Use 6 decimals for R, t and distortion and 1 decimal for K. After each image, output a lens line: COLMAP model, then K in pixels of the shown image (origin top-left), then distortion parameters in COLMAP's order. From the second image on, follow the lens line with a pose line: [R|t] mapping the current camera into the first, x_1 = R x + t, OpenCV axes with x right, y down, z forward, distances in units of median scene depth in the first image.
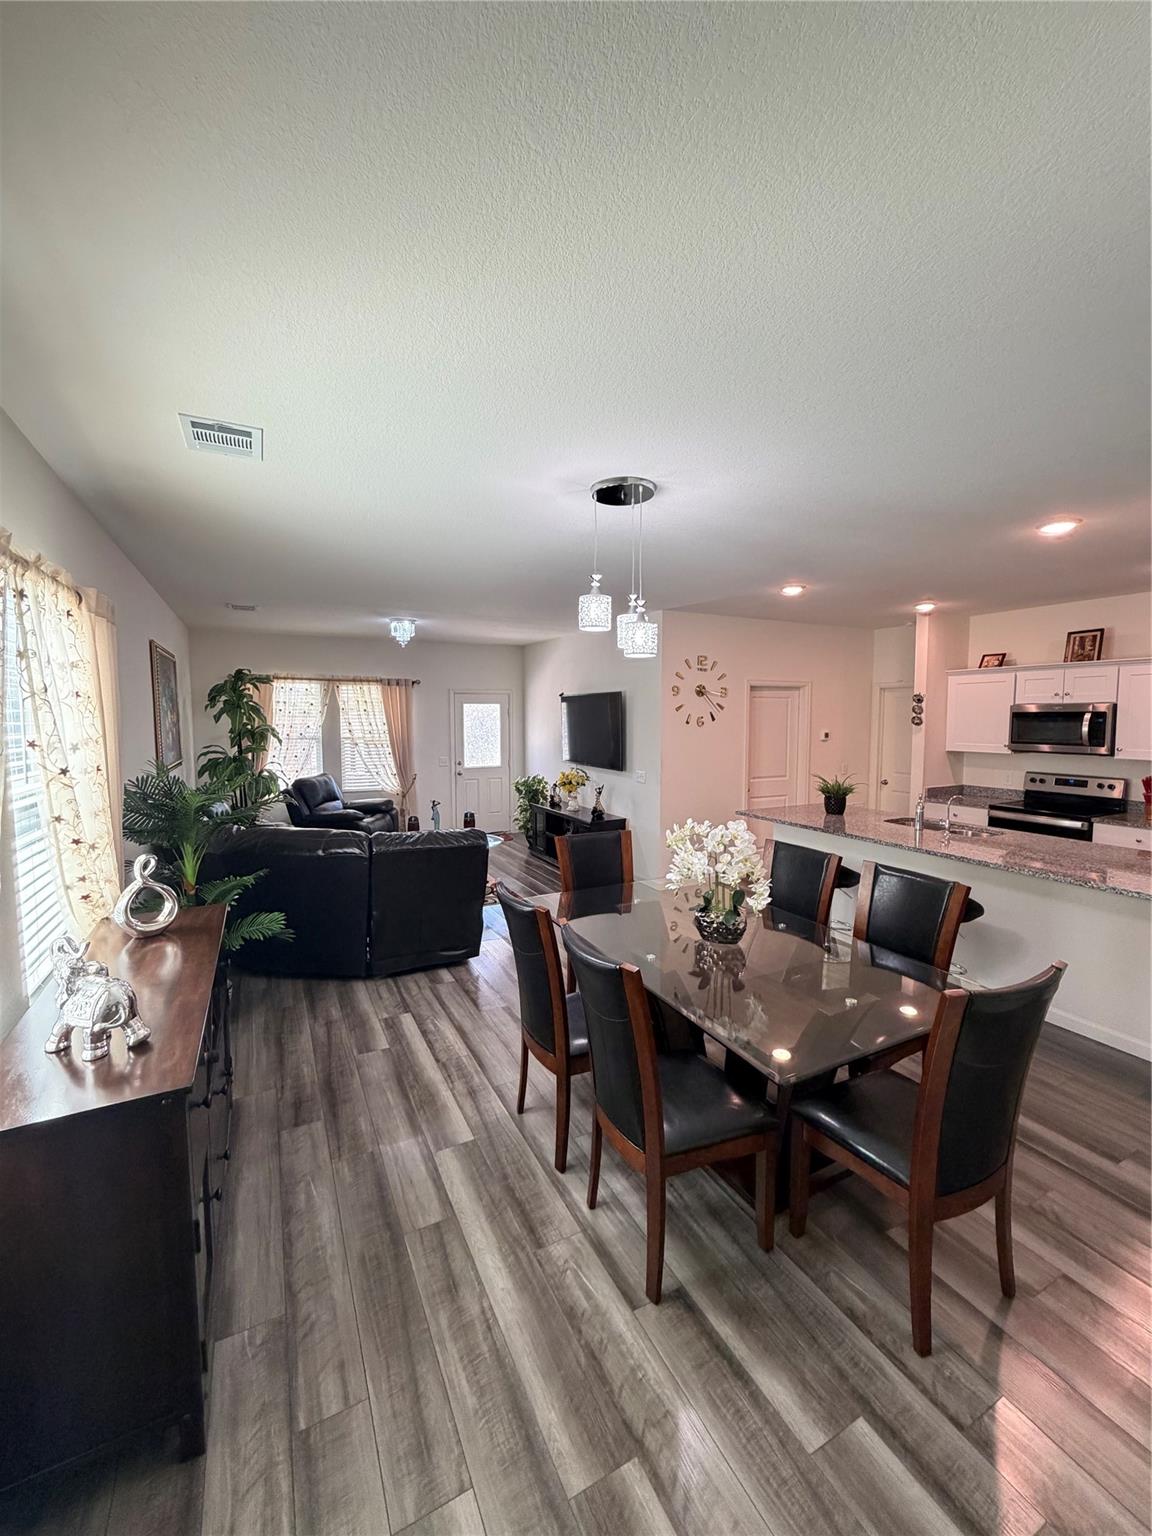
lens RADIAL K [[612.5, 0, 575.2], [0, 612.5, 765.8], [0, 0, 1]] dist [-0.000371, 0.000301]
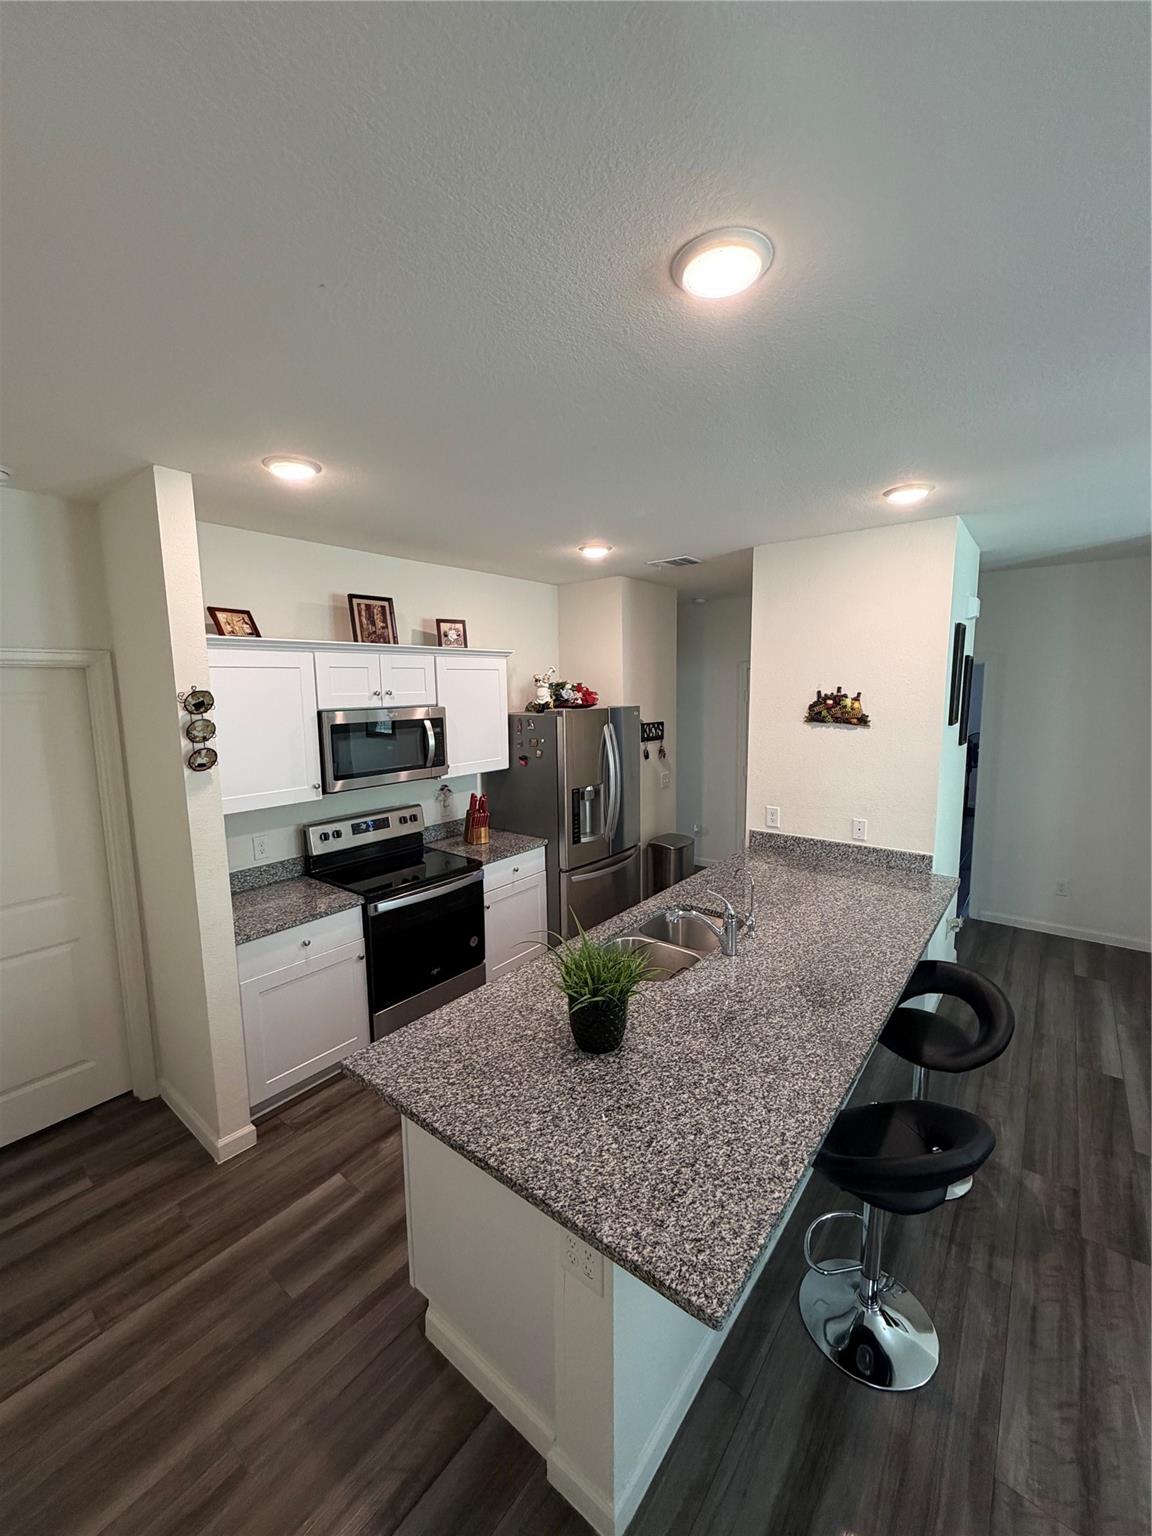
lens RADIAL K [[612.5, 0, 575.8], [0, 612.5, 769.6], [0, 0, 1]] dist [-0.000371, 0.000301]
pose [[-0.421530, -0.105226, 0.900689, 0.124605], [0.096099, 0.982468, 0.159756, -0.120001], [-0.901708, 0.153897, -0.404027, 1.082487]]
